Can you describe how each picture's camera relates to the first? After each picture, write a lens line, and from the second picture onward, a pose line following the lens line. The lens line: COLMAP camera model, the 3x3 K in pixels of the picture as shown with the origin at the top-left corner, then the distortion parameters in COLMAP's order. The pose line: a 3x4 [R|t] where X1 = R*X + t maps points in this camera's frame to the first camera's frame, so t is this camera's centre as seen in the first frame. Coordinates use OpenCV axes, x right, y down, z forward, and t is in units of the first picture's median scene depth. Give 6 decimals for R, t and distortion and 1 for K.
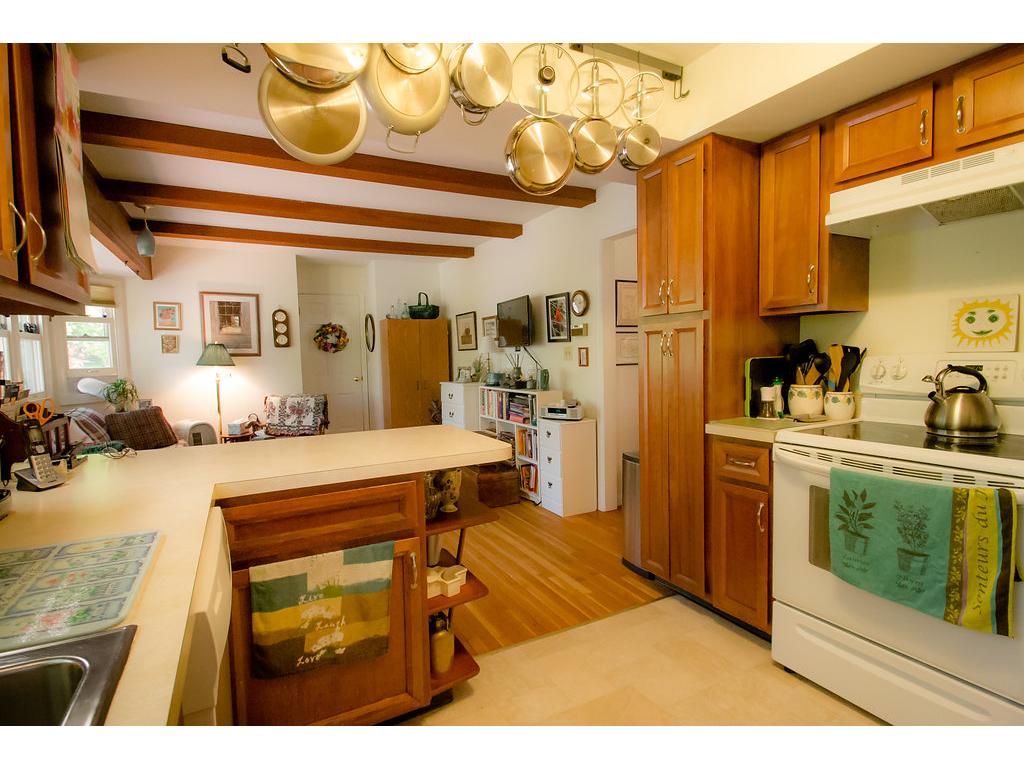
lens RADIAL K [[508.0, 0, 507.2], [0, 508.0, 386.1], [0, 0, 1]] dist [0.010913, -0.001125]
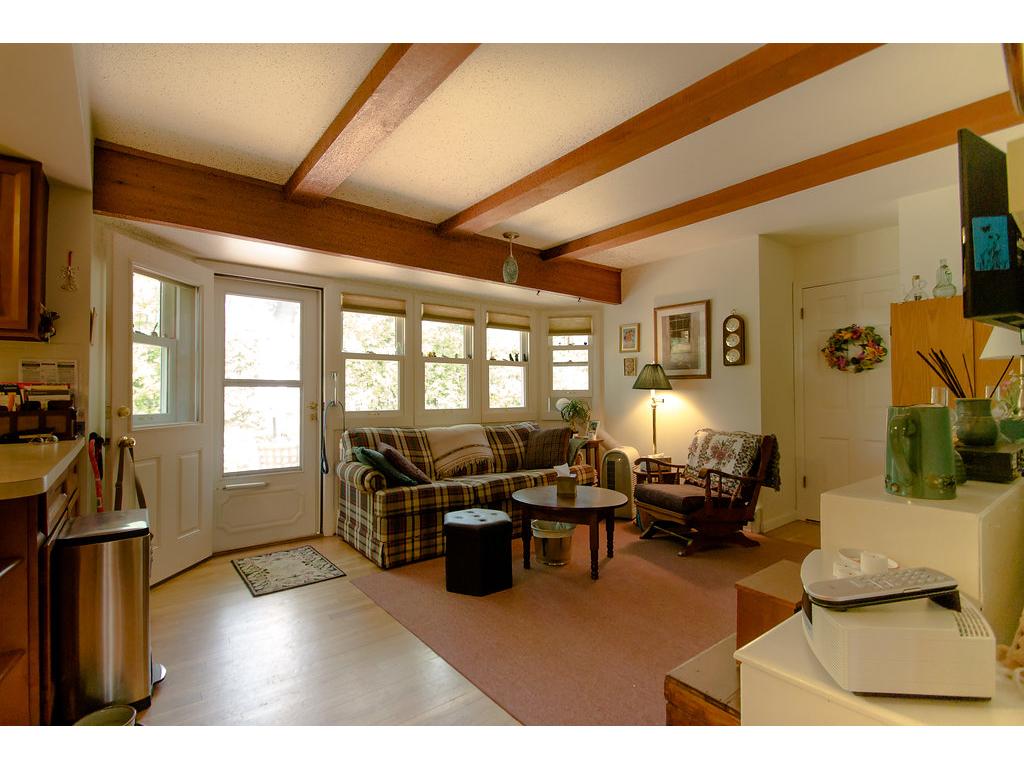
lens RADIAL K [[486.1, 0, 512.8], [0, 486.1, 389.6], [0, 0, 1]] dist [-0.003089, -0.003084]
pose [[0.181804, 0.006870, -0.983311, 0.208153], [-0.061377, 0.998105, -0.004375, -0.021615], [0.981417, 0.061148, 0.181881, 0.616646]]
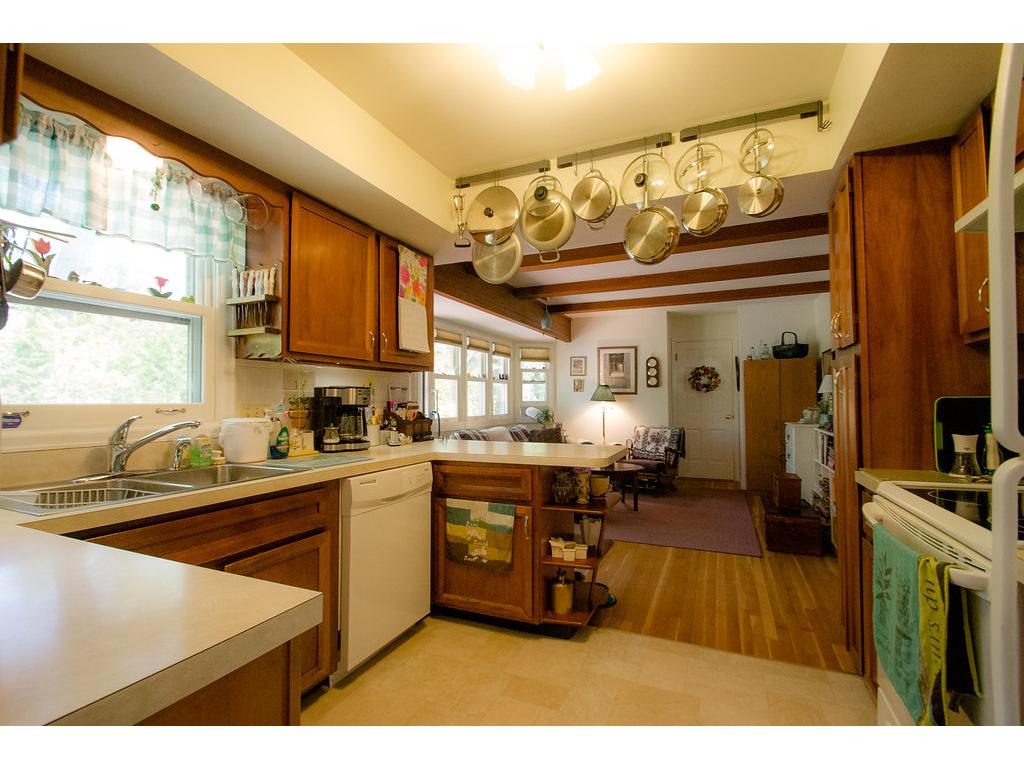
lens RADIAL K [[486.1, 0, 508.0], [0, 486.1, 387.2], [0, 0, 1]] dist [-0.003089, -0.003084]
pose [[0.621816, -0.003217, -0.783157, 0.285296], [-0.058947, 0.996963, -0.050899, 0.003588], [0.780942, 0.077815, 0.619738, -0.000094]]
